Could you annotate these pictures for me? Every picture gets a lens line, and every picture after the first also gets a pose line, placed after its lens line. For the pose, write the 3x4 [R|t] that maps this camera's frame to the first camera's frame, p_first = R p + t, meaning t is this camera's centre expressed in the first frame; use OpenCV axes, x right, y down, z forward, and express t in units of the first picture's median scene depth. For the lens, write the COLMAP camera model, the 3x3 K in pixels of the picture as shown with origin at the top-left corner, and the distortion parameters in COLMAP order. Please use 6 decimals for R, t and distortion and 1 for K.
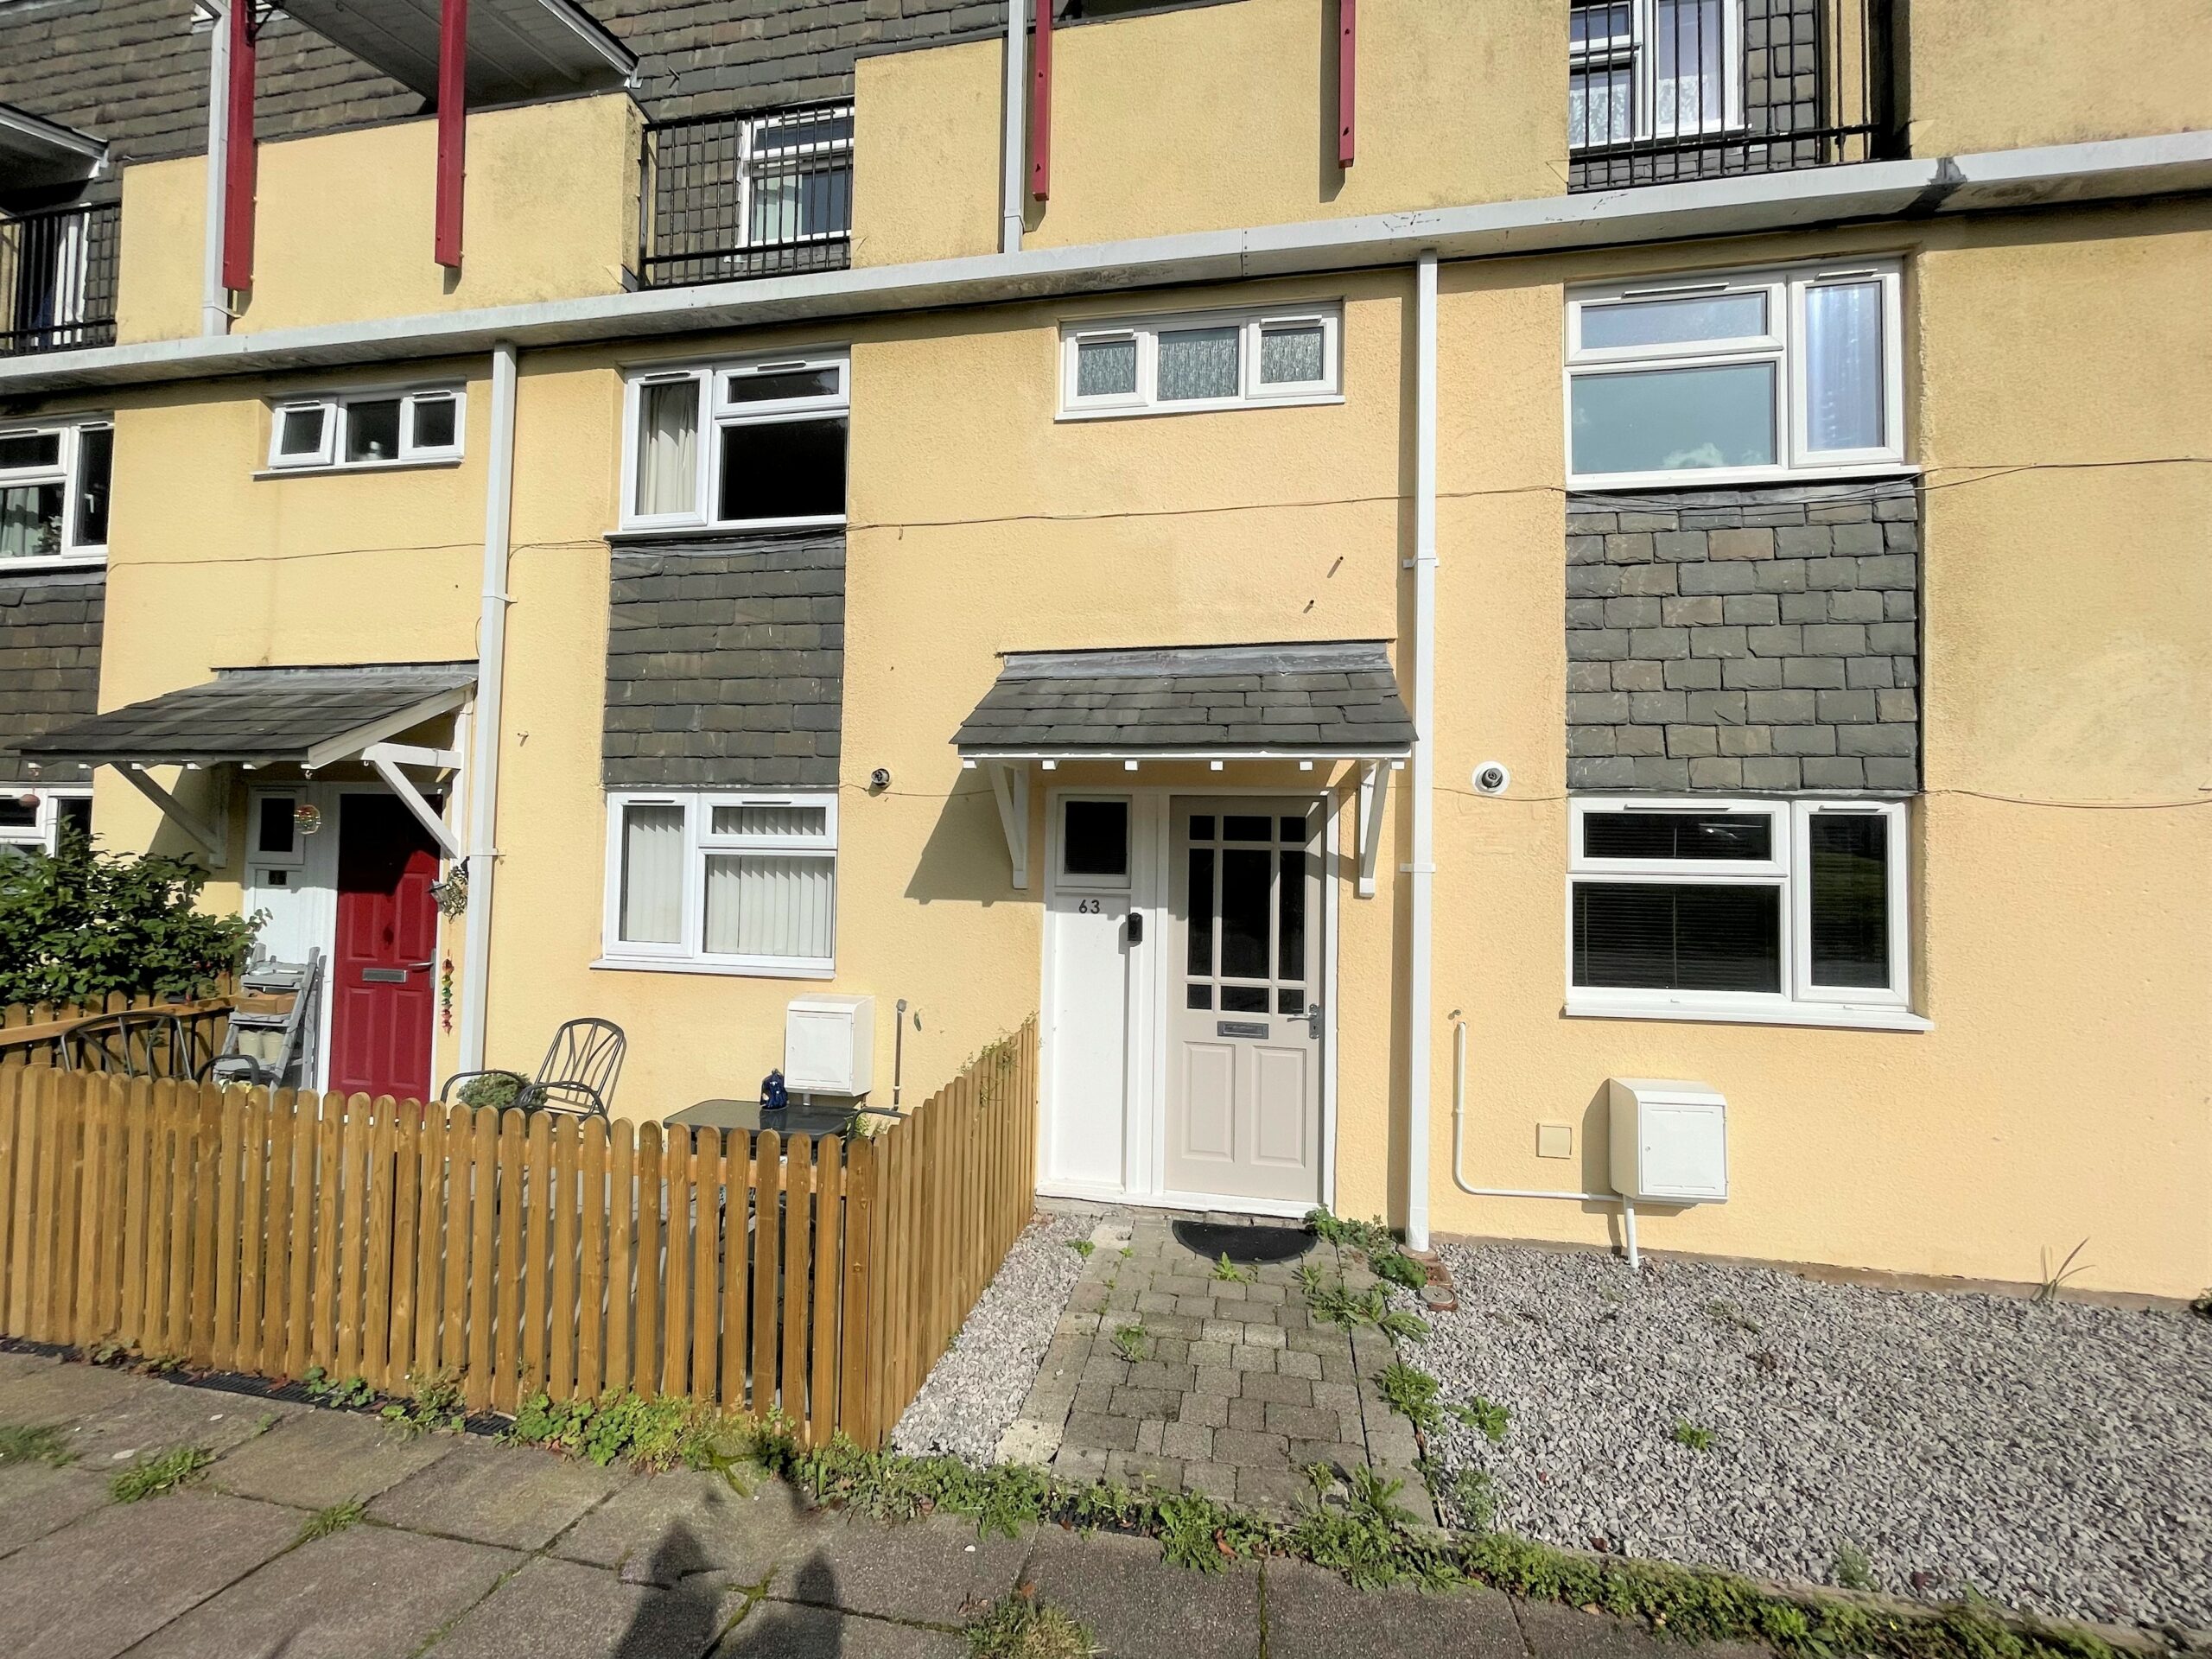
lens RADIAL K [[887.0, 0, 1105.1], [0, 887.0, 829.2], [0, 0, 1]] dist [-0.001423, 0.000618]
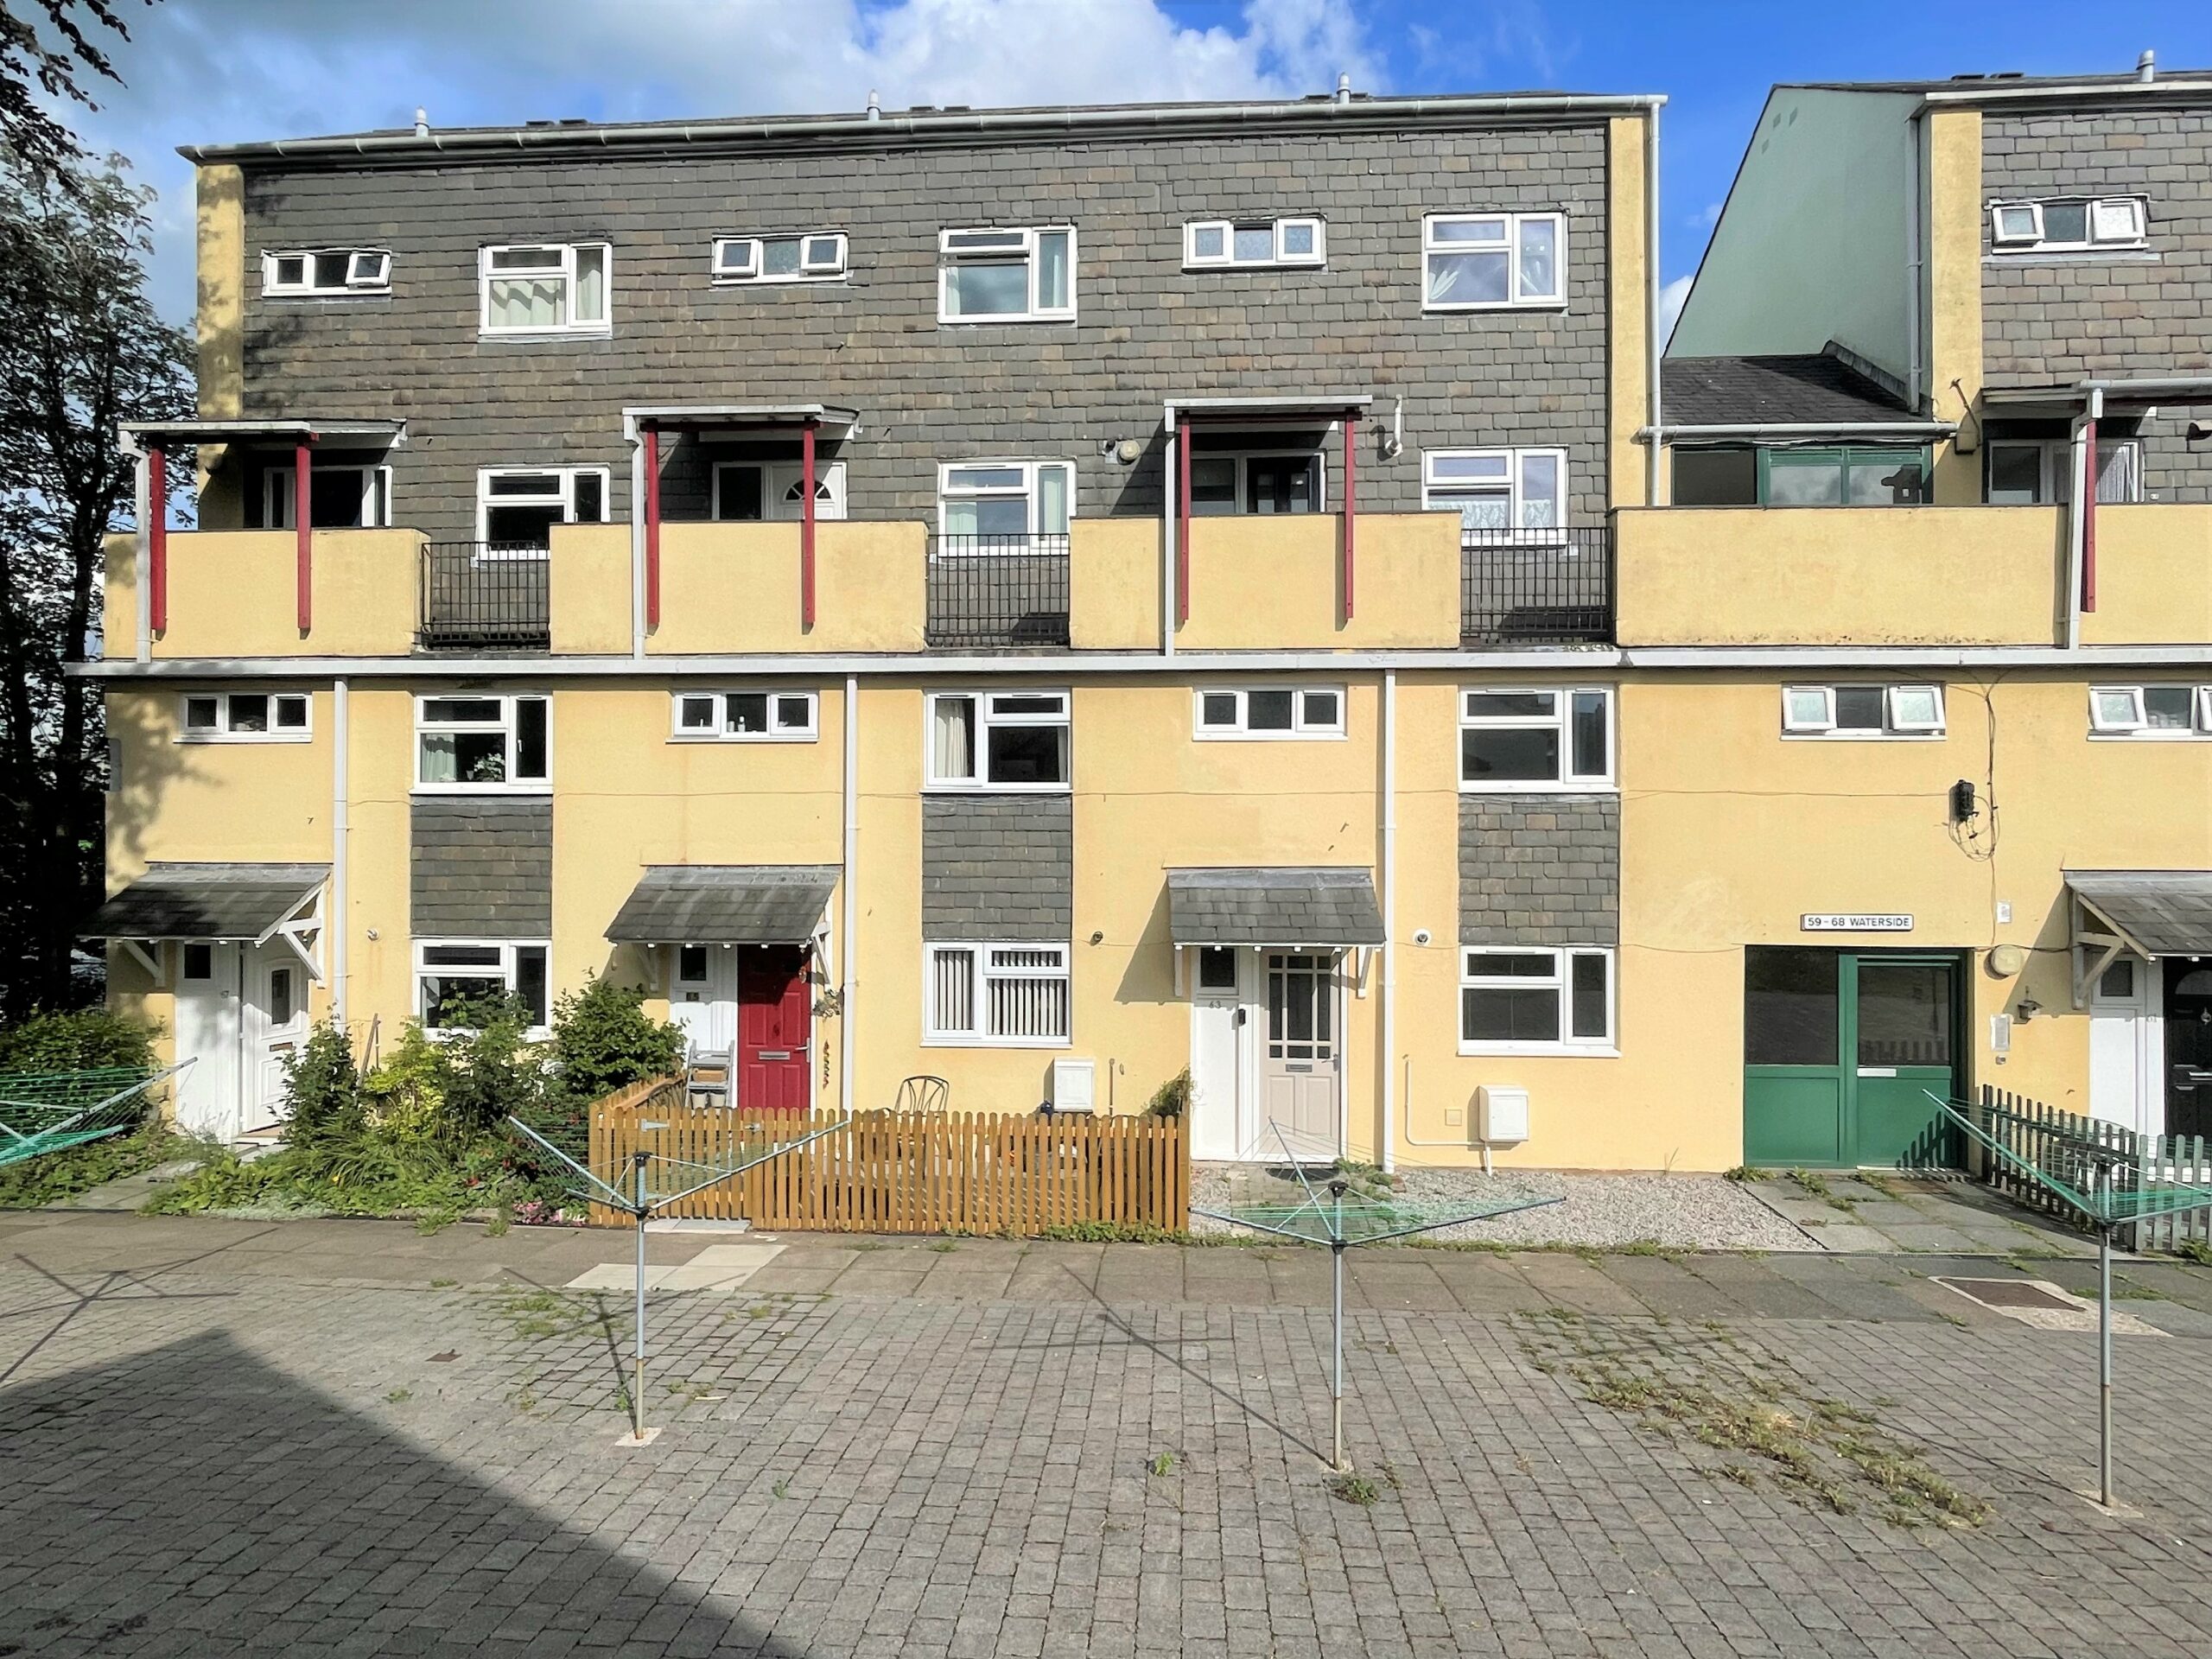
lens RADIAL K [[1224.4, 0, 1107.3], [0, 1224.4, 826.8], [0, 0, 1]] dist [0.025539, -0.000635]
pose [[0.993901, -0.018196, 0.108764, -0.531718], [0.014536, 0.999304, 0.034345, -0.388284], [-0.109313, -0.032554, 0.993474, -1.557717]]
